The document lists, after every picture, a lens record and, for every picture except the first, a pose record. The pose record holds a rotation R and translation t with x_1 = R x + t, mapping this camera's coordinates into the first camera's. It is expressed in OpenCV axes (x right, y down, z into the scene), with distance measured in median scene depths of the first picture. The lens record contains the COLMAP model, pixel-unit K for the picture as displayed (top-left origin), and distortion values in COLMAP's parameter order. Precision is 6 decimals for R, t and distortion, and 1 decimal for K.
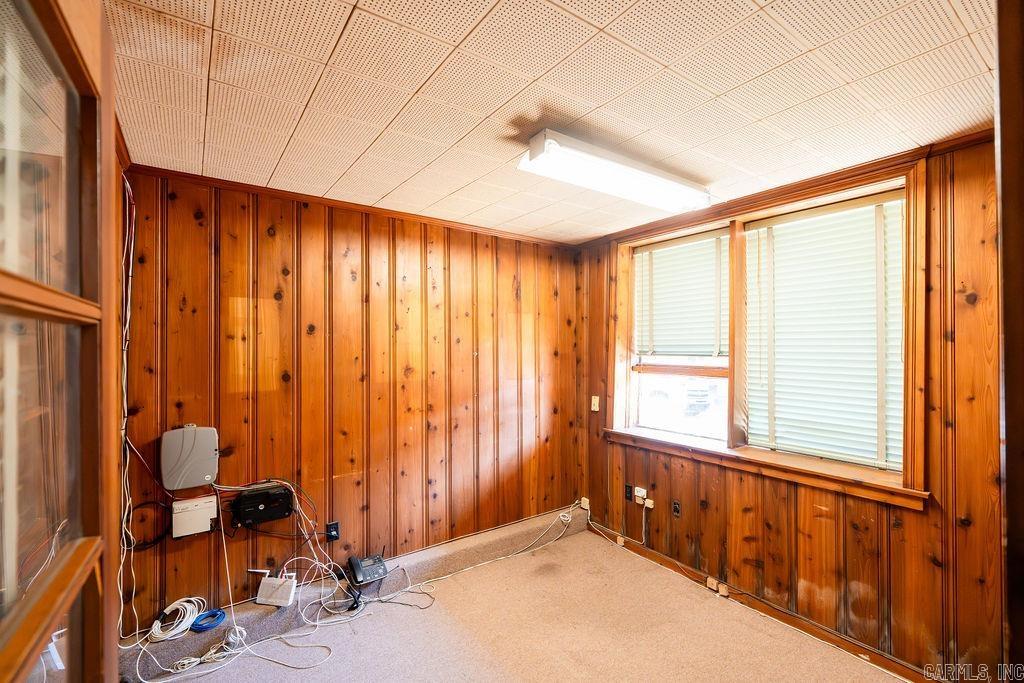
lens RADIAL K [[454.6, 0, 508.6], [0, 454.6, 343.7], [0, 0, 1]] dist [-0.010173, 0.001003]
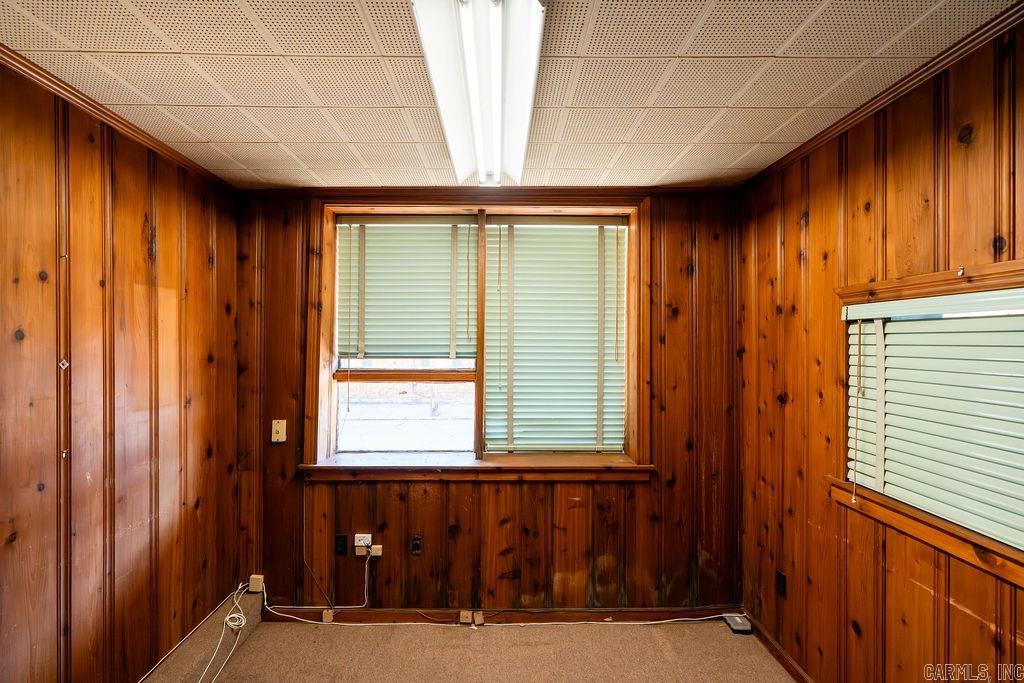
lens RADIAL K [[454.6, 0, 508.6], [0, 454.6, 343.7], [0, 0, 1]] dist [-0.010173, 0.001003]
pose [[0.558099, 0.001903, 0.829772, -0.206858], [-0.008207, 0.999961, 0.003227, -0.004013], [-0.829734, -0.008611, 0.558093, 0.388932]]
